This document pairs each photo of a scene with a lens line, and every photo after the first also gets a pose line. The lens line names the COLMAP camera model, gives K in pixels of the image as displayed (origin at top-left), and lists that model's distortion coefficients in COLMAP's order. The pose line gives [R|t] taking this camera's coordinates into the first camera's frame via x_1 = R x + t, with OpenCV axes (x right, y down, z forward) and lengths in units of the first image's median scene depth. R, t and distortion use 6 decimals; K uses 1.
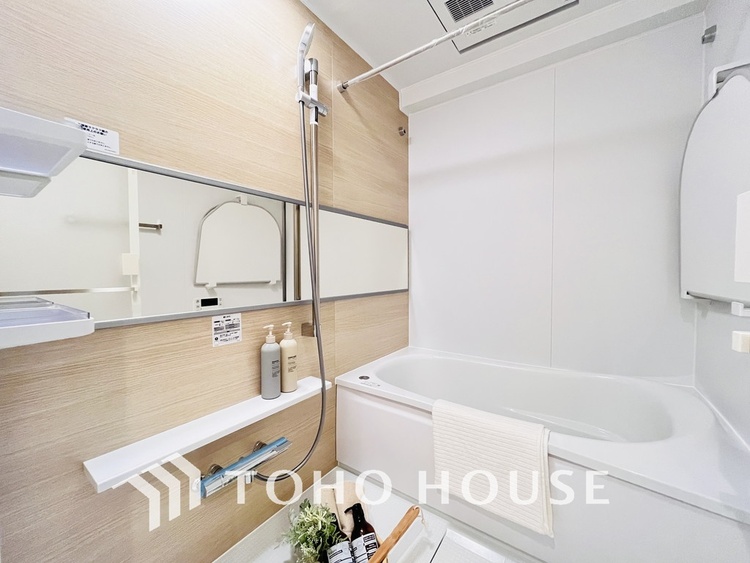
lens RADIAL K [[302.0, 0, 378.4], [0, 302.0, 276.2], [0, 0, 1]] dist [-0.003507, 0.000792]
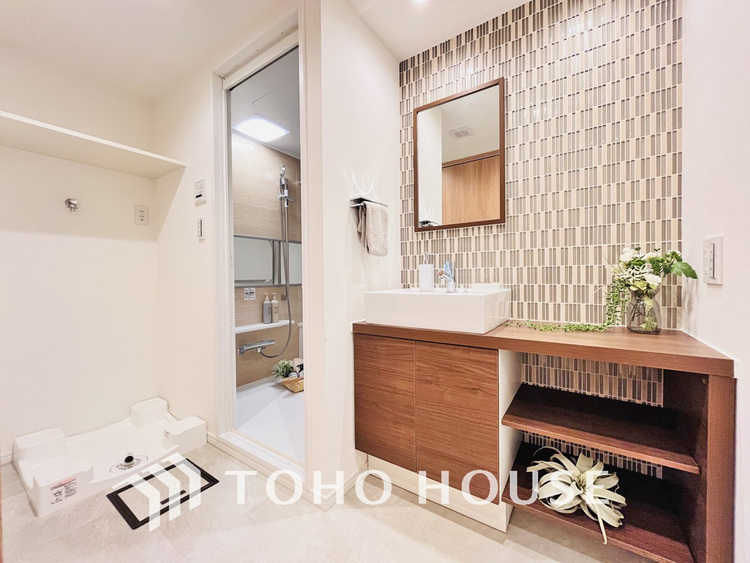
lens RADIAL K [[302.0, 0, 373.7], [0, 302.0, 280.1], [0, 0, 1]] dist [-0.003507, 0.000792]
pose [[0.999958, -0.001489, 0.009048, 0.405220], [0.001586, 0.999940, -0.010831, 0.074222], [-0.009032, 0.010845, 0.999900, -1.218431]]
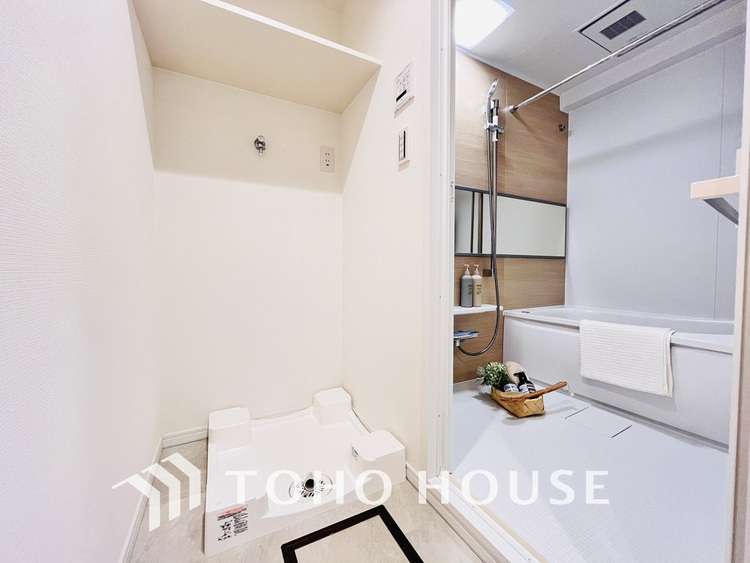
lens RADIAL K [[302.0, 0, 373.5], [0, 302.0, 277.9], [0, 0, 1]] dist [-0.003507, 0.000792]
pose [[0.885453, 0.021846, -0.464216, -0.027480], [-0.017719, 0.999755, 0.013251, 0.193091], [0.464392, -0.003507, 0.885623, -0.660932]]
